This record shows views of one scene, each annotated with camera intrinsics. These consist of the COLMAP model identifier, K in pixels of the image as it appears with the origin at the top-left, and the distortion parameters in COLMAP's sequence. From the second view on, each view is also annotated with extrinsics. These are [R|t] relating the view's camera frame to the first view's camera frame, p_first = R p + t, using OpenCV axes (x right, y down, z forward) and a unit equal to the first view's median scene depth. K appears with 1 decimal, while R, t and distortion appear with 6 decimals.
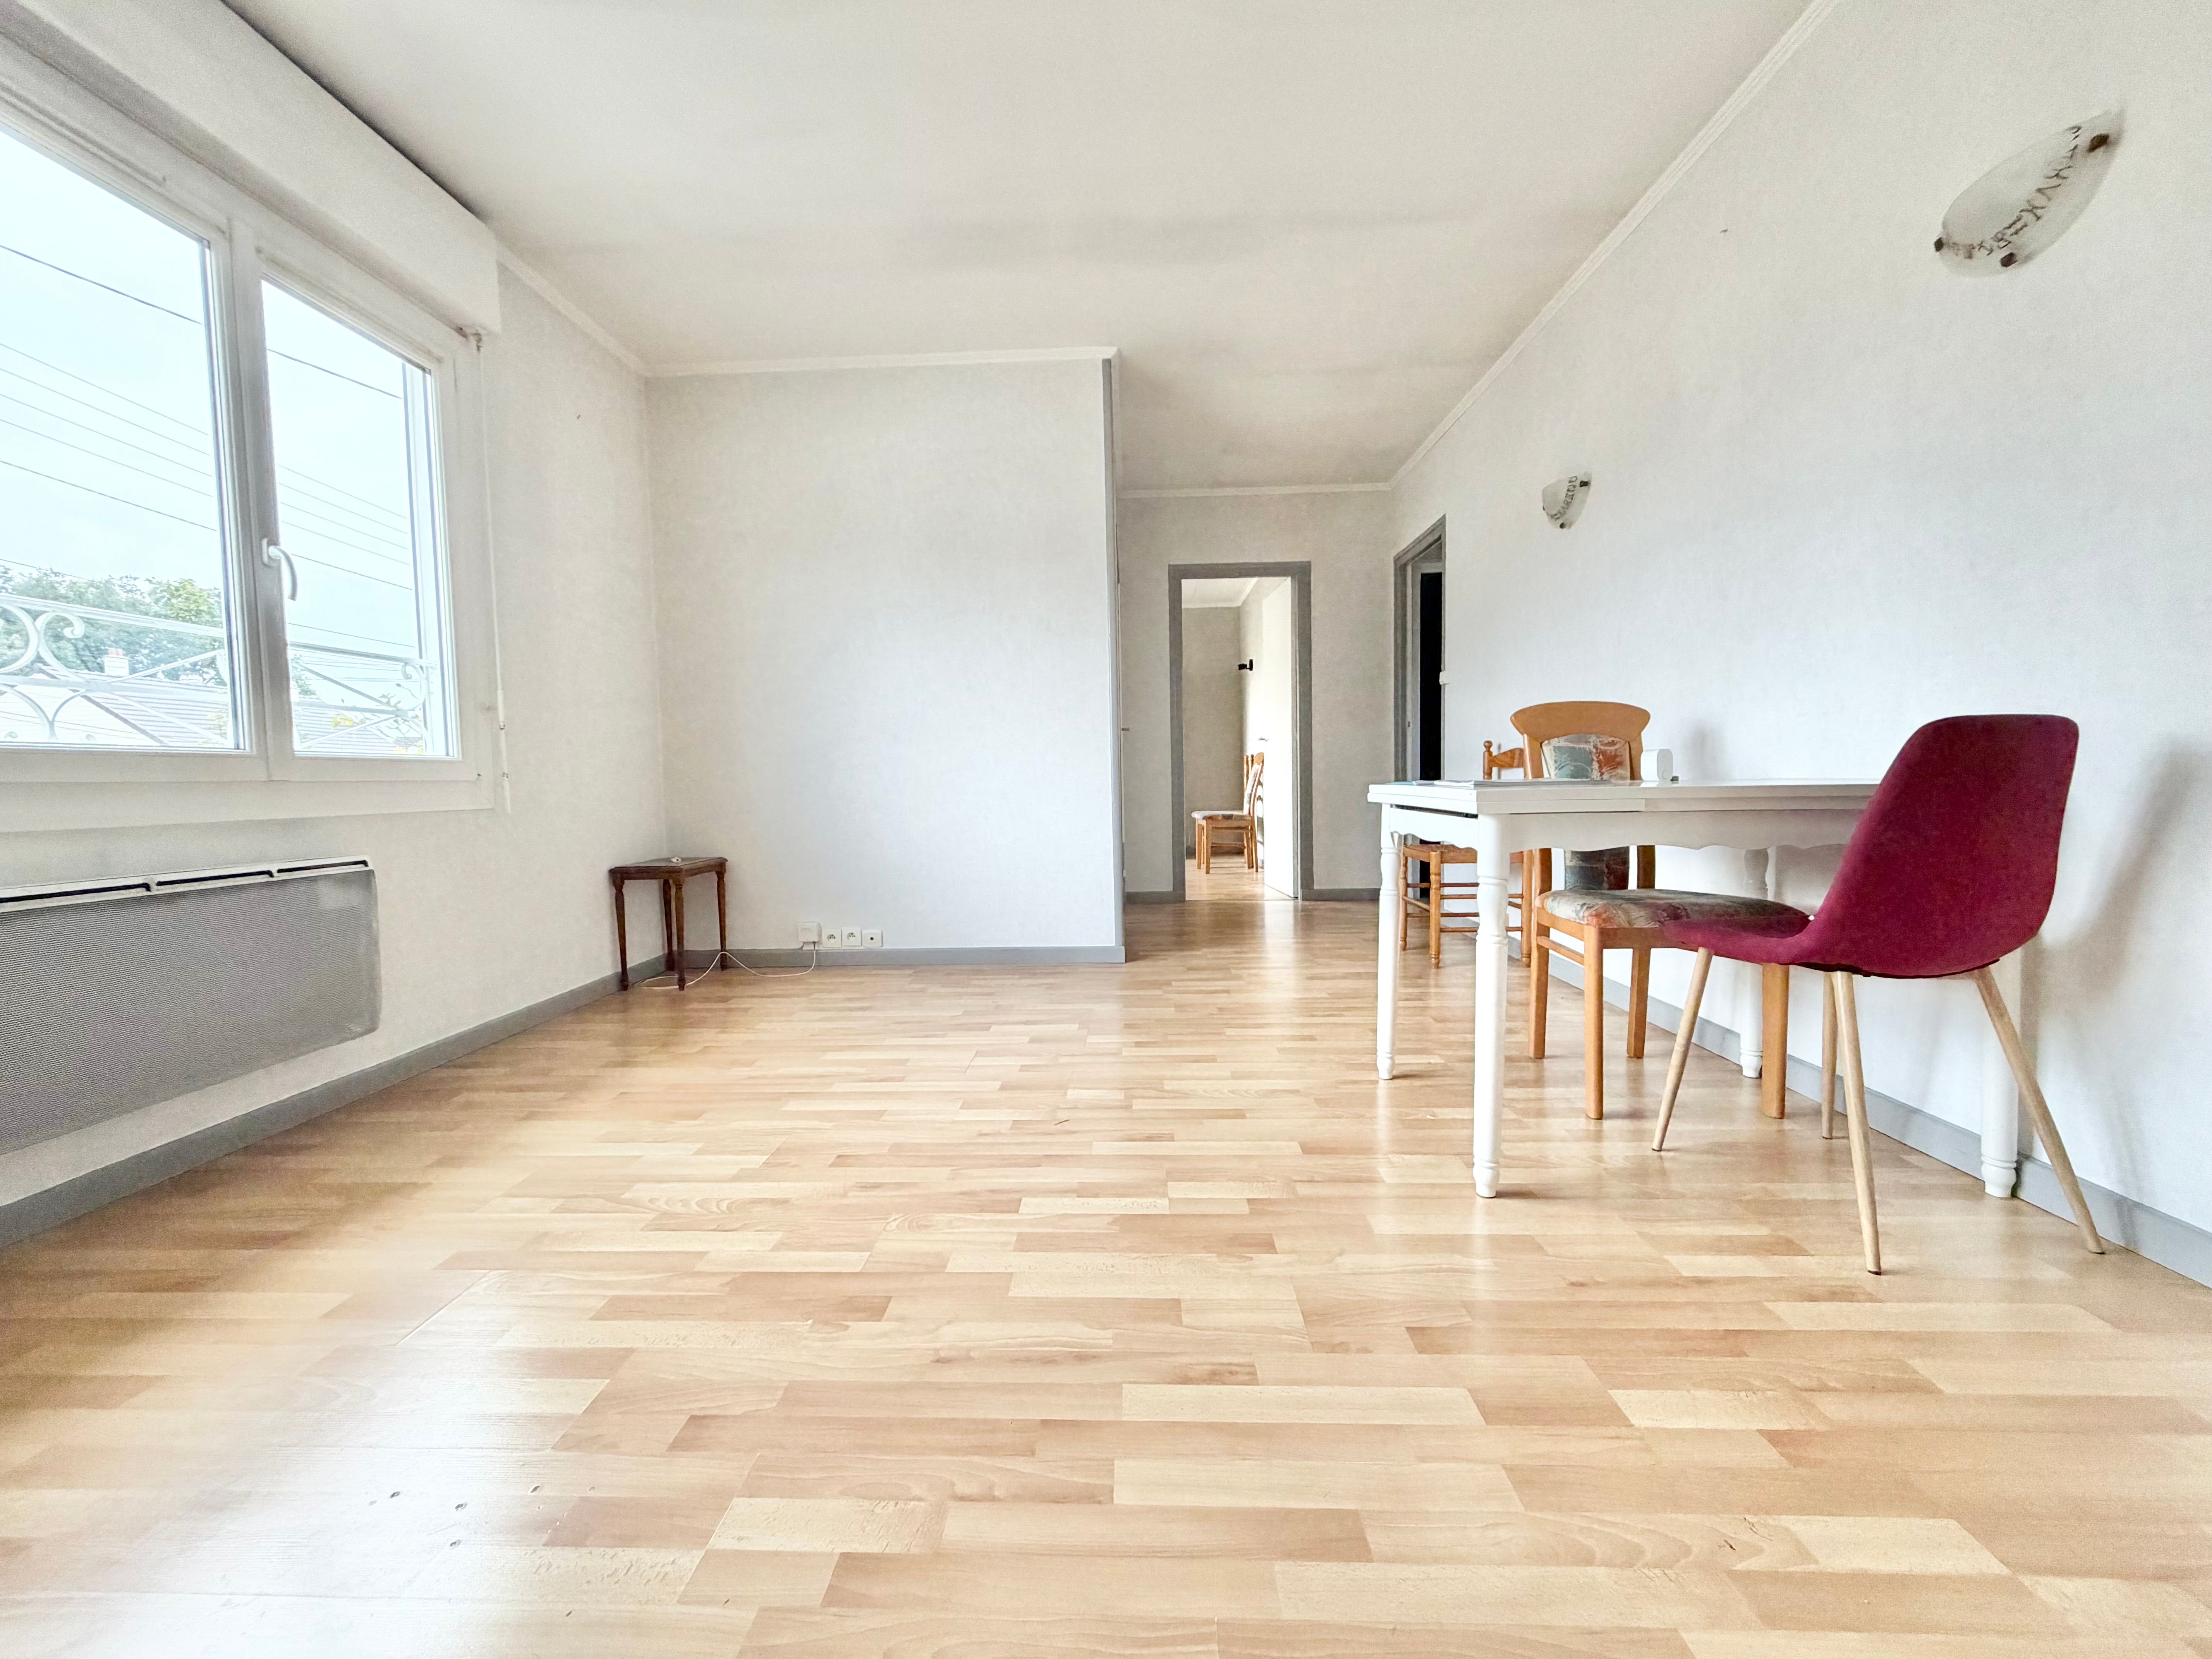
lens RADIAL K [[882.1, 0, 1091.6], [0, 882.1, 827.7], [0, 0, 1]] dist [-0.000352, -0.000239]
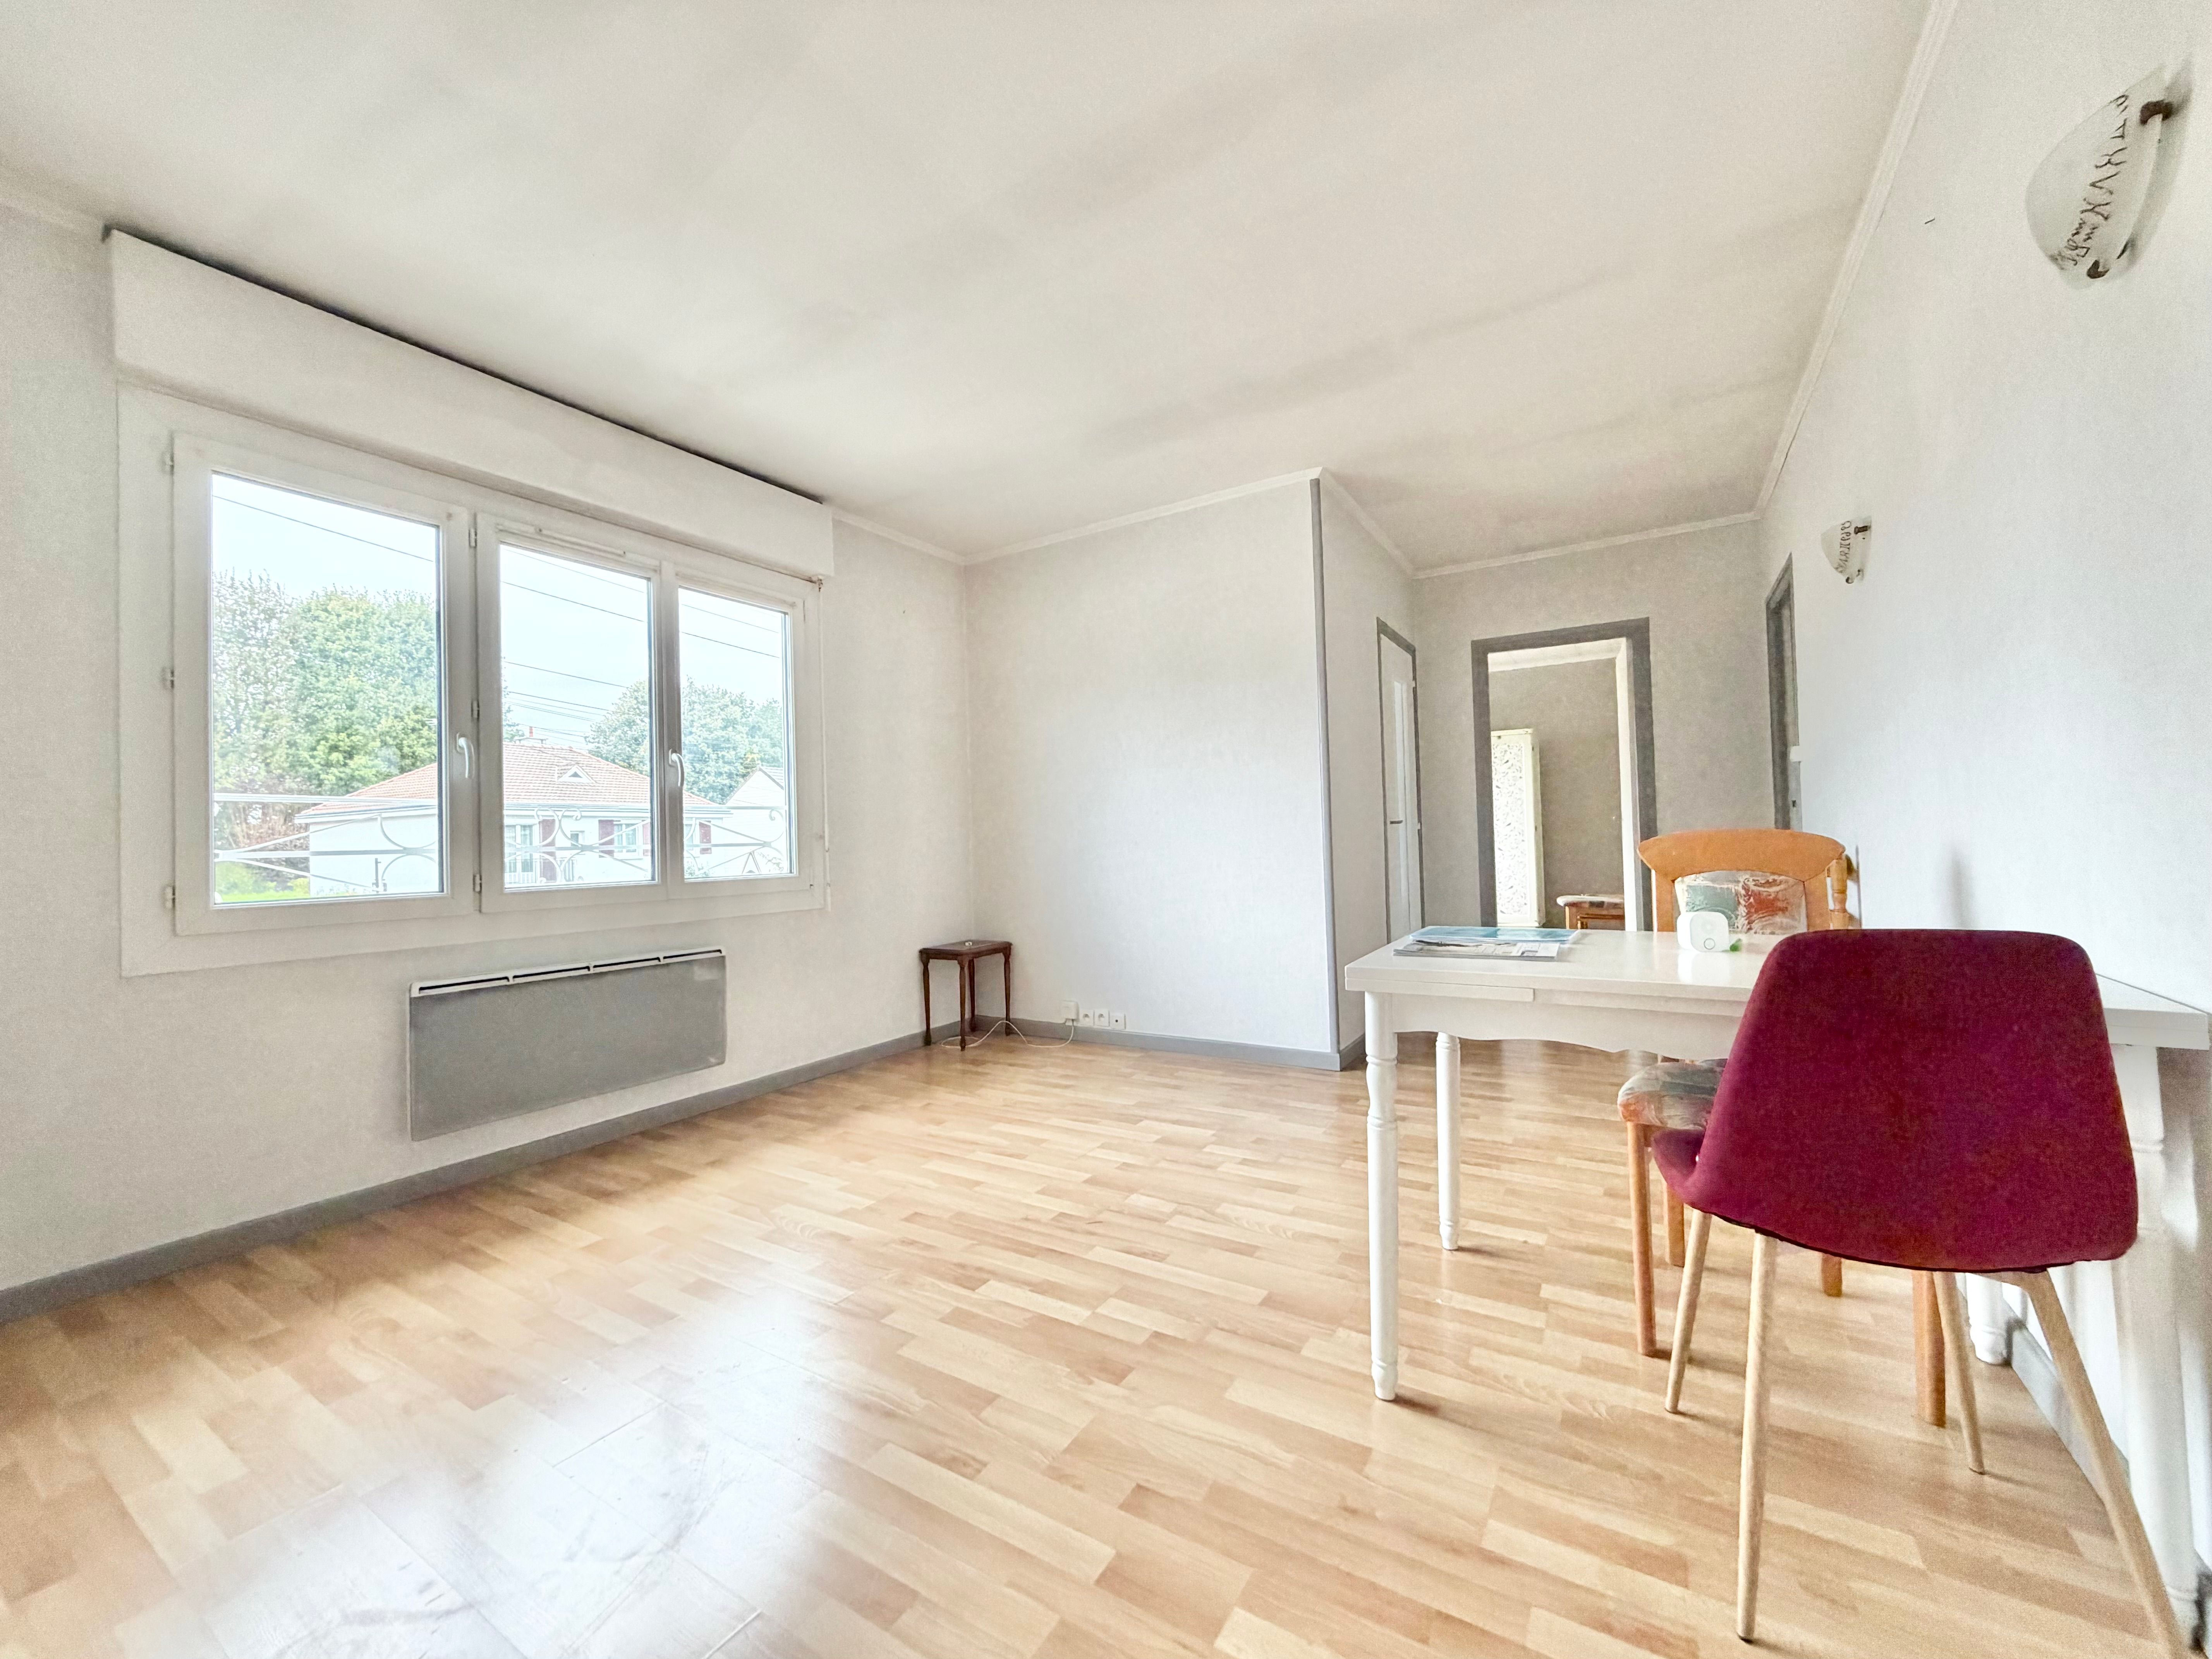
lens RADIAL K [[882.1, 0, 1095.8], [0, 882.1, 826.7], [0, 0, 1]] dist [-0.000352, -0.000239]
pose [[0.866687, -0.013694, -0.498665, 0.483184], [-0.016096, 0.998335, -0.055389, -0.097695], [0.498593, 0.056032, 0.865023, -0.001336]]
